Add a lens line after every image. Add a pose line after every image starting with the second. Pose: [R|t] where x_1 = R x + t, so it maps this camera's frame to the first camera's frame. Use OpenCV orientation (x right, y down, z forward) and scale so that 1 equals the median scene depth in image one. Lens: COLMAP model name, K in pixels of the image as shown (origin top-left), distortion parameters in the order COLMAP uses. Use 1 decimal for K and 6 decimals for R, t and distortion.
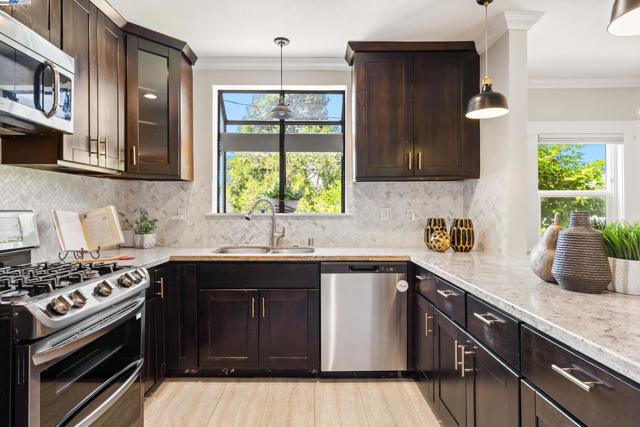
lens RADIAL K [[351.4, 0, 319.0], [0, 351.4, 207.3], [0, 0, 1]] dist [0.002713, -0.000315]
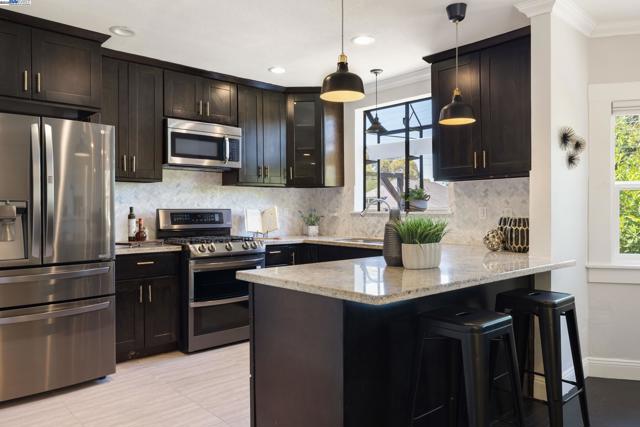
lens RADIAL K [[460.9, 0, 315.9], [0, 460.9, 213.5], [0, 0, 1]] dist [-0.000669, -0.000784]
pose [[0.656632, 0.006232, -0.754185, 0.857649], [0.004687, 0.999913, 0.012343, 0.003121], [0.754196, -0.011639, 0.656546, -0.193690]]
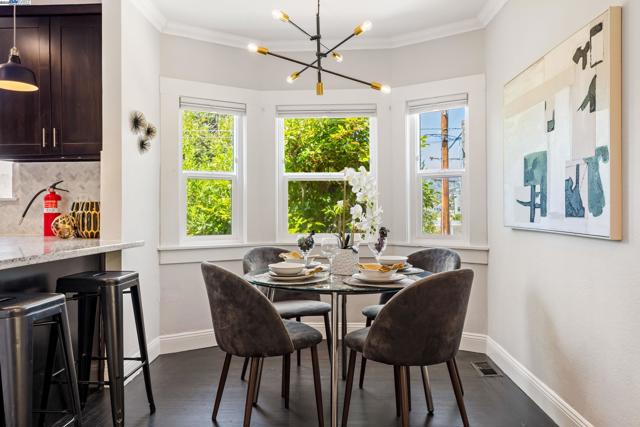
lens RADIAL K [[485.9, 0, 317.0], [0, 485.9, 203.7], [0, 0, 1]] dist [0.000969, -0.000198]
pose [[0.998789, -0.002157, -0.049150, 0.907927], [0.001694, 0.999954, -0.009457, 0.044285], [0.049168, 0.009362, 0.998747, -0.178119]]
